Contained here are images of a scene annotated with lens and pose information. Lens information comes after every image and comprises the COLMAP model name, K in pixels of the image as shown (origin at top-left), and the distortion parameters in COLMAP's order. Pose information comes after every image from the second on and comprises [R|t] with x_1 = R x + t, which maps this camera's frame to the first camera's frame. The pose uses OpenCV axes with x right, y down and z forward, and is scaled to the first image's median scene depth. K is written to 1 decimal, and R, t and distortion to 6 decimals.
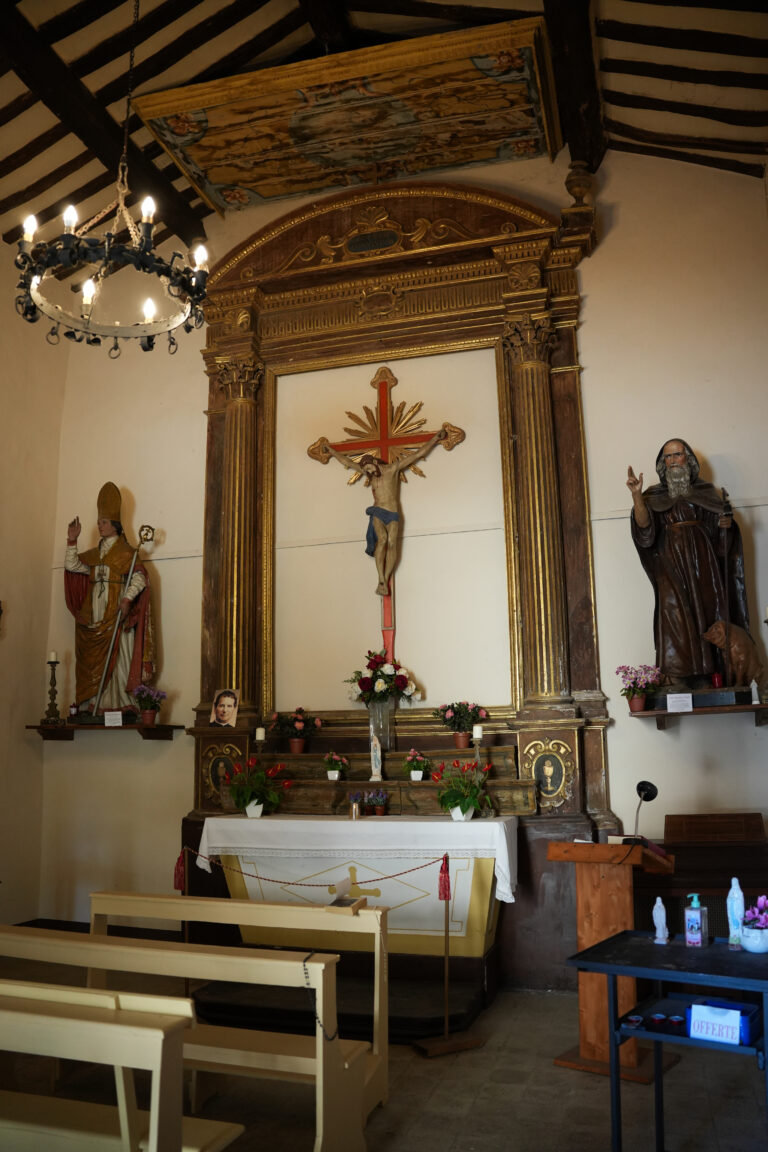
lens RADIAL K [[901.5, 0, 384.0], [0, 901.5, 576.0], [0, 0, 1]] dist [-0.197457, 0.139983]
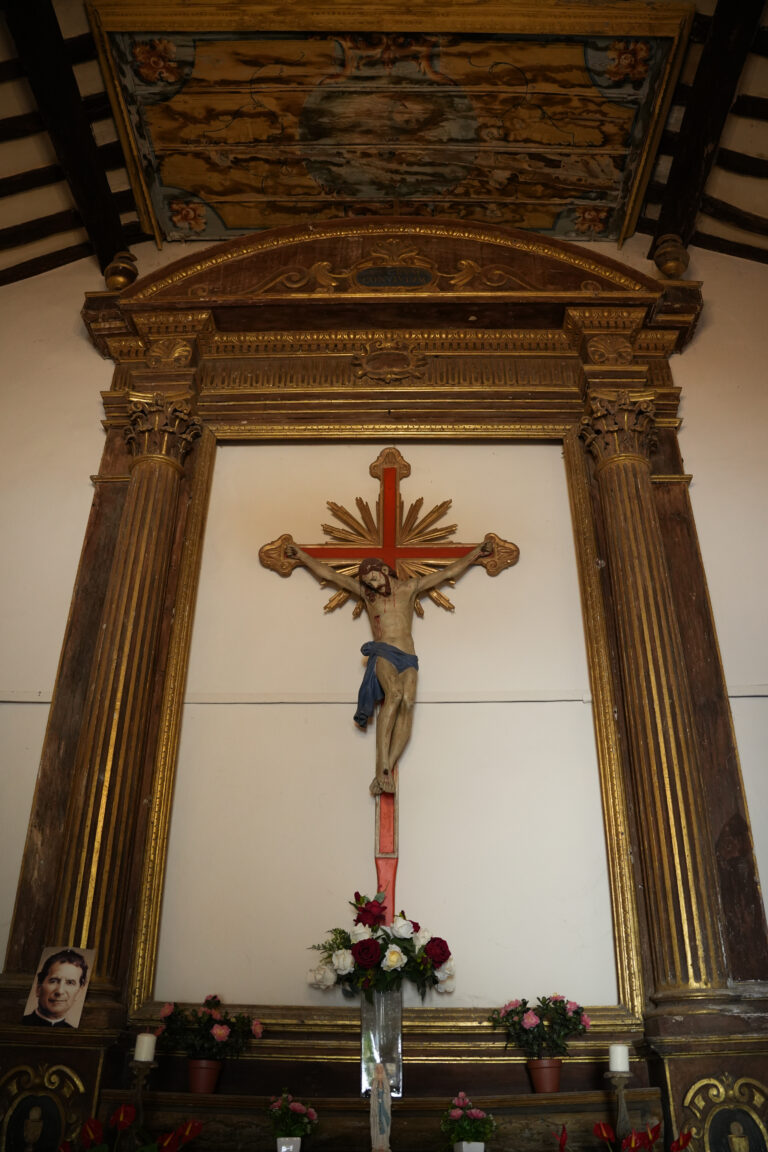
lens RADIAL K [[901.5, 0, 384.0], [0, 901.5, 576.0], [0, 0, 1]] dist [-0.197457, 0.139983]
pose [[0.966600, 0.149786, 0.207963, -0.133522], [-0.073880, 0.939840, -0.333531, 0.076898], [-0.245410, 0.307027, 0.919515, 0.440783]]
